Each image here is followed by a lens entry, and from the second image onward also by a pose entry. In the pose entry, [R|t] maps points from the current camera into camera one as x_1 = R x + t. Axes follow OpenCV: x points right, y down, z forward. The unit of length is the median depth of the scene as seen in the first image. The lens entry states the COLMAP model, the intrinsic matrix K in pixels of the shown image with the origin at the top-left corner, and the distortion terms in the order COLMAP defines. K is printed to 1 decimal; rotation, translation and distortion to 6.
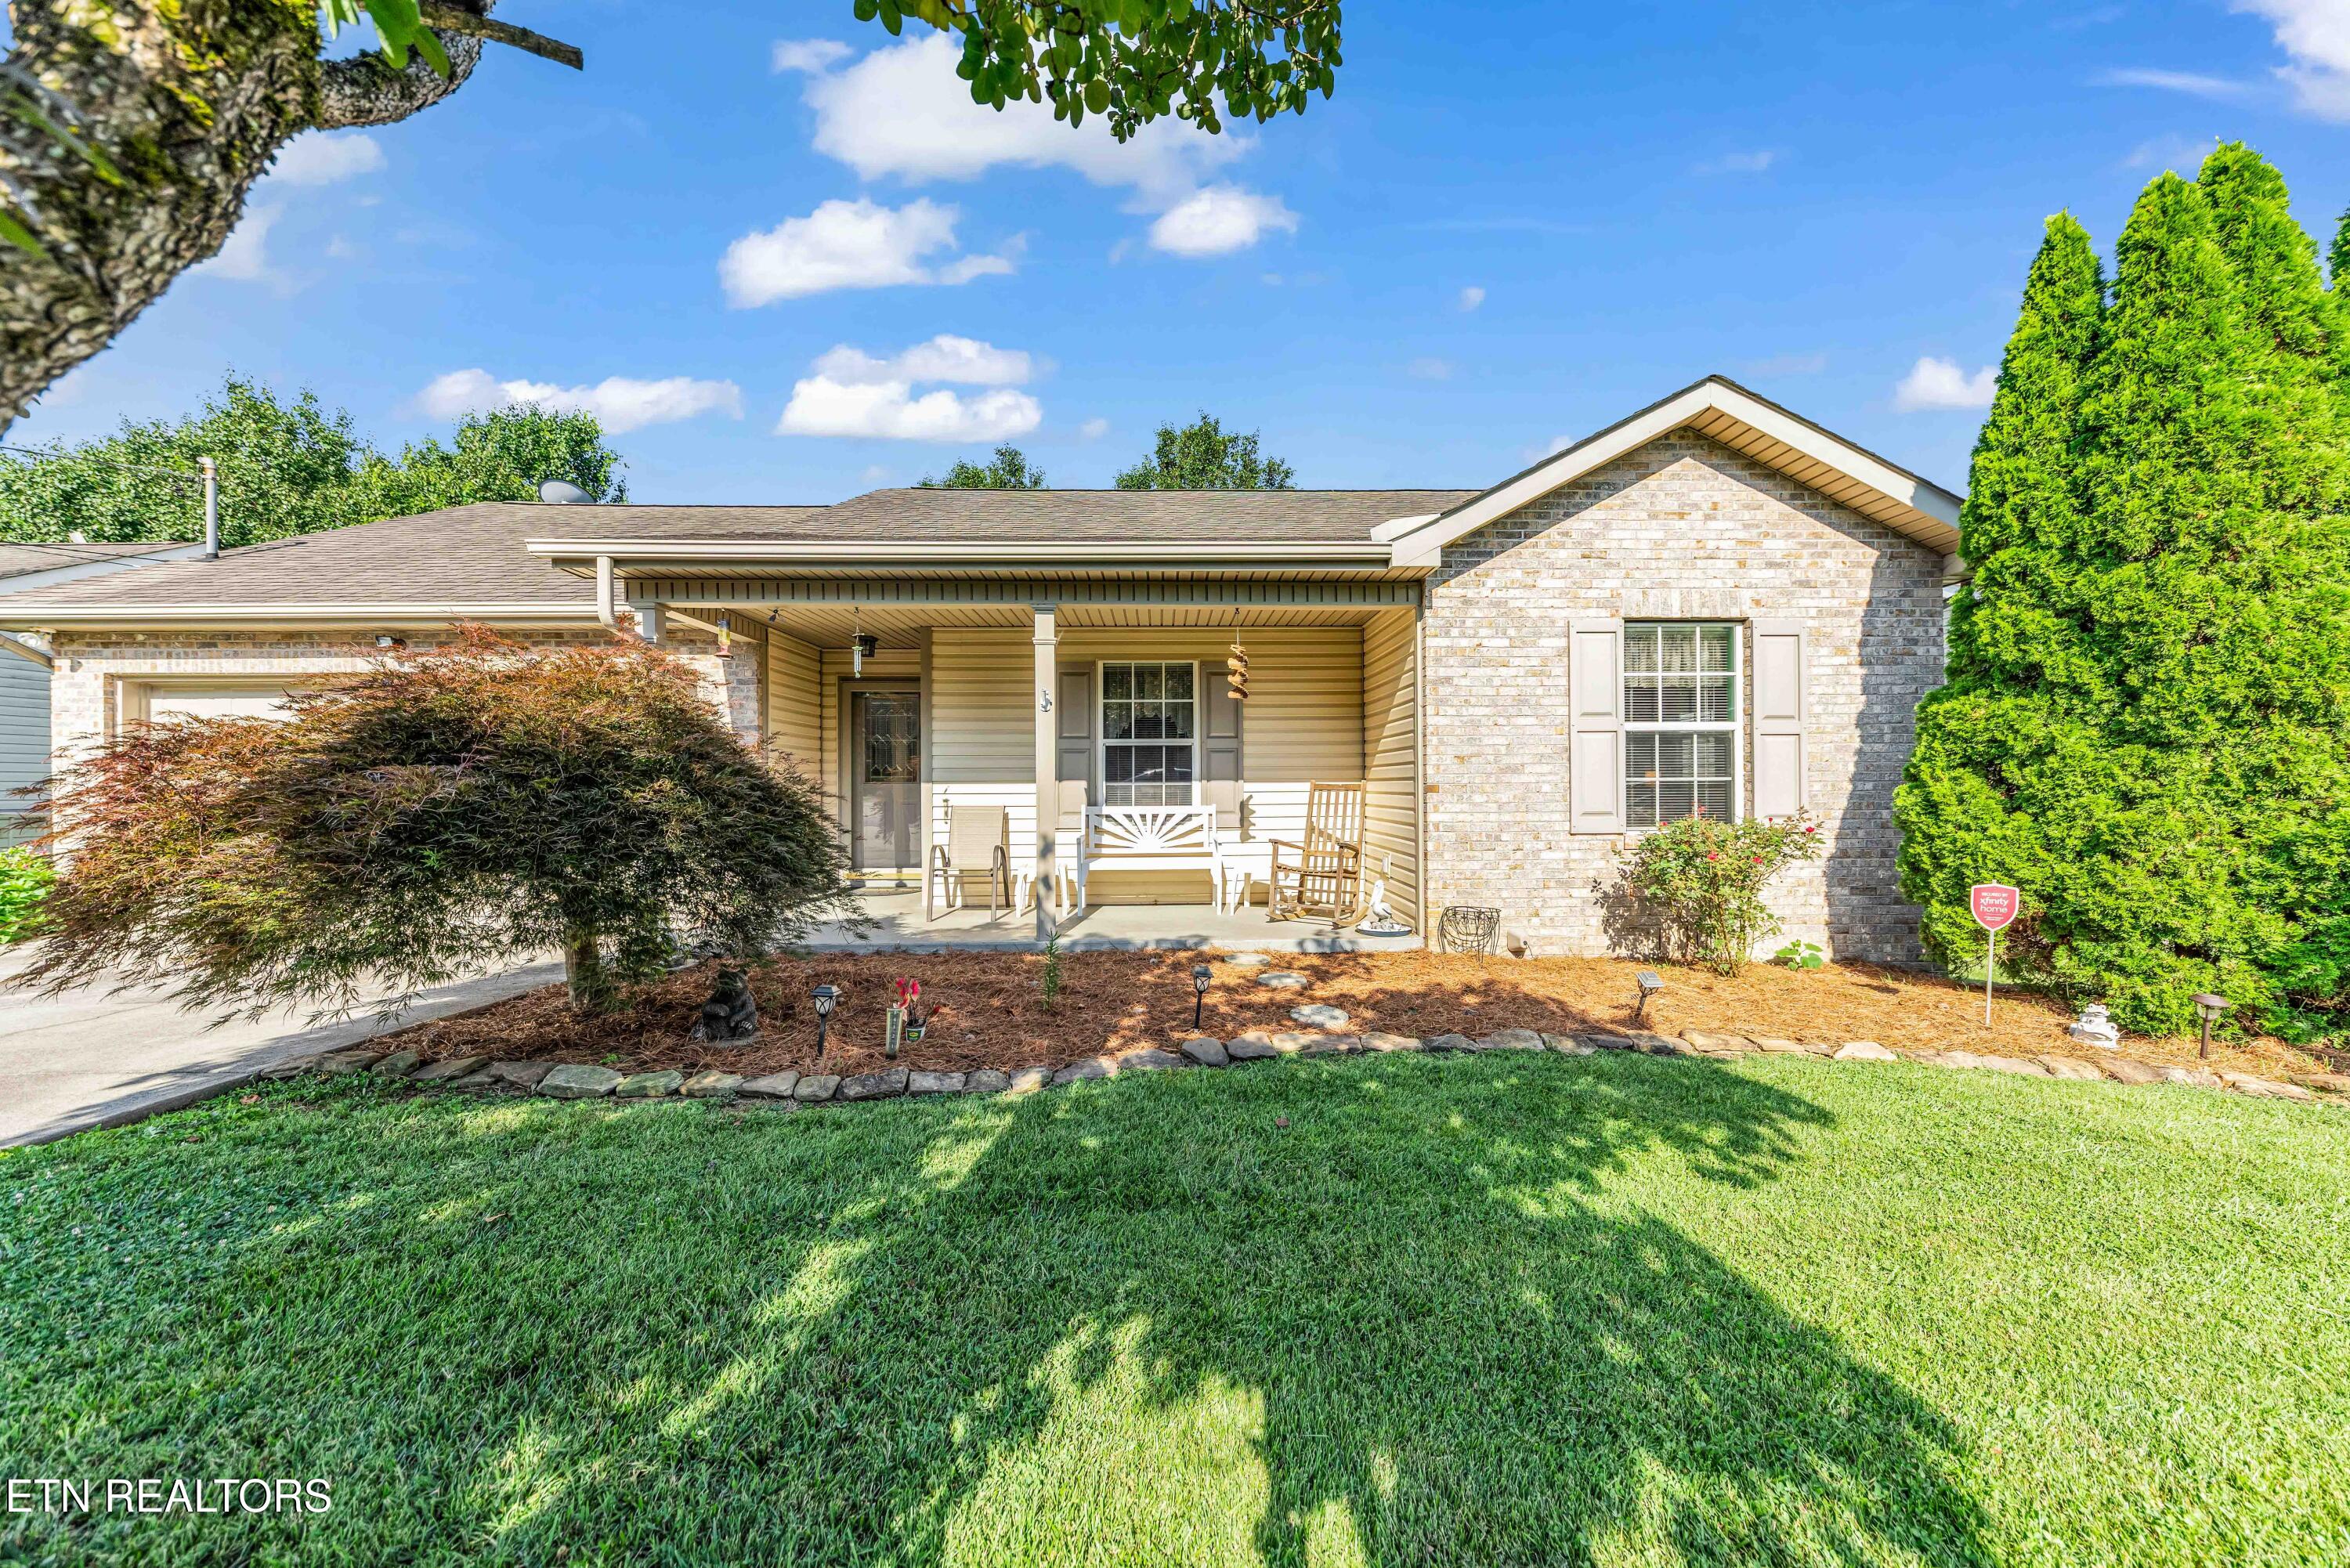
lens RADIAL K [[820.4, 0, 1173.9], [0, 820.4, 783.0], [0, 0, 1]] dist [0.002026, 0.000002]
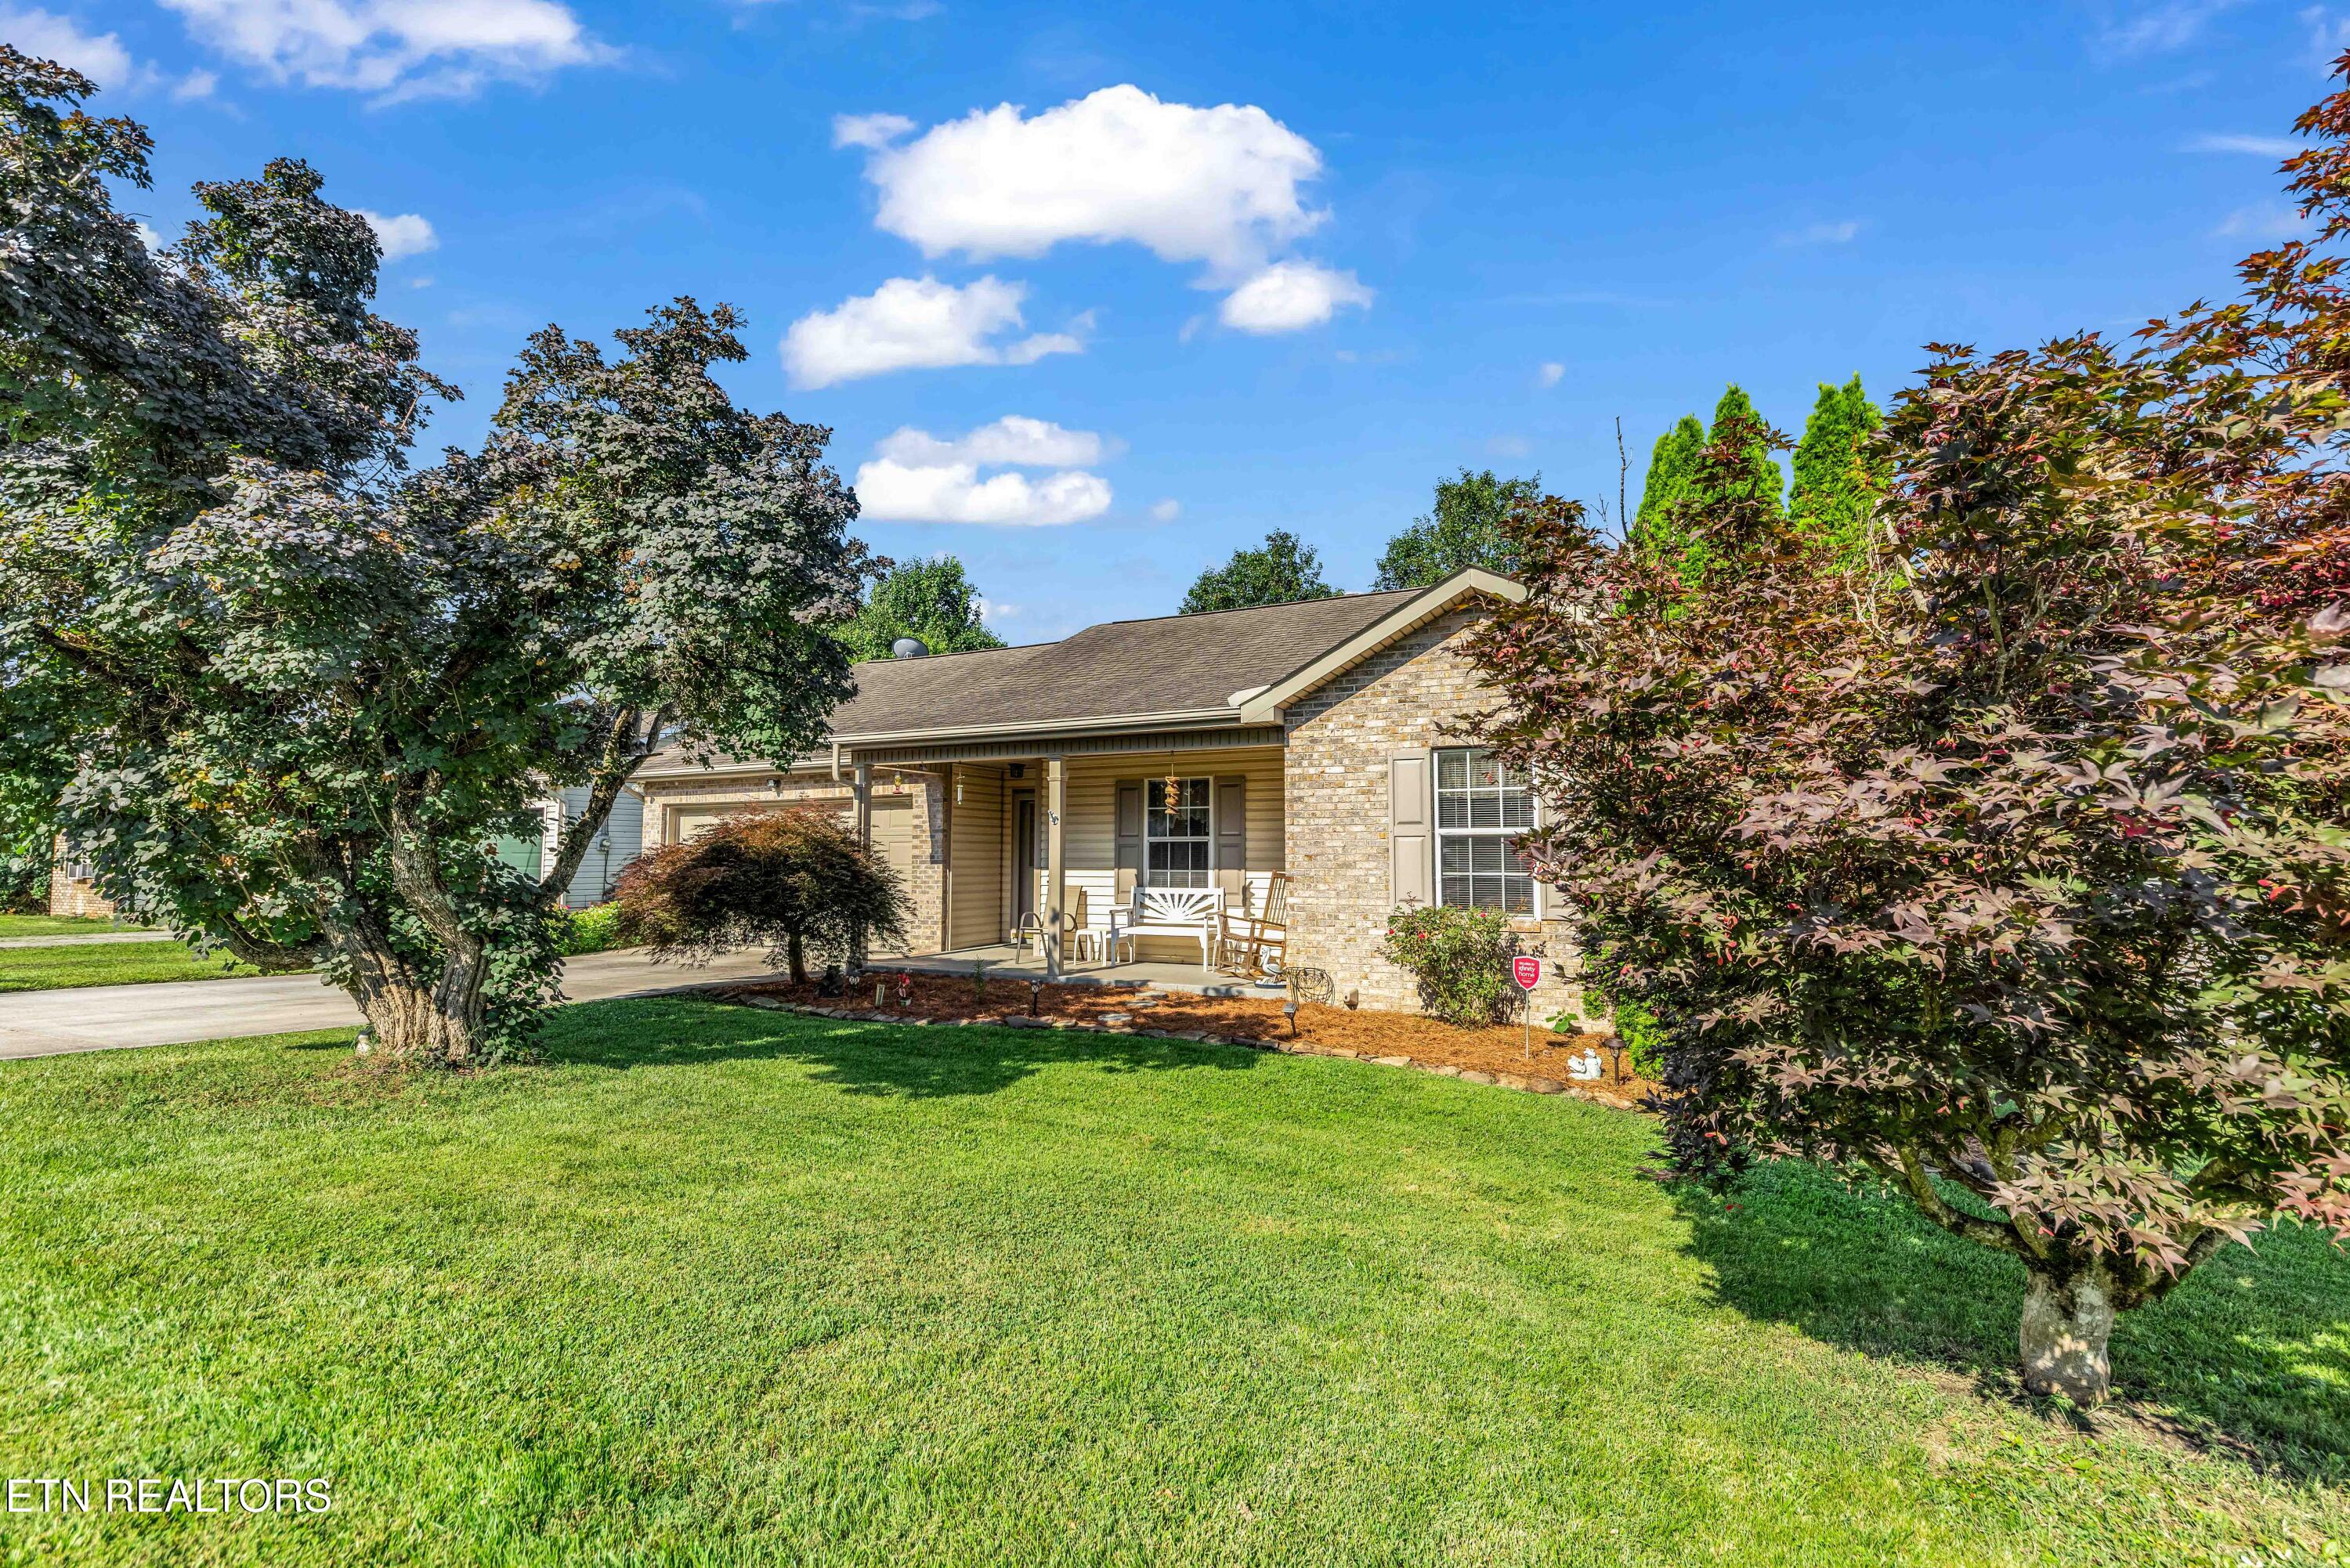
lens RADIAL K [[1014.8, 0, 1175.5], [0, 1014.8, 785.5], [0, 0, 1]] dist [0.000770, 0.000015]
pose [[0.886206, -0.028609, -0.462407, 0.729584], [-0.002116, 0.997831, -0.065792, -0.029000], [0.463286, 0.059284, 0.884223, -0.453916]]
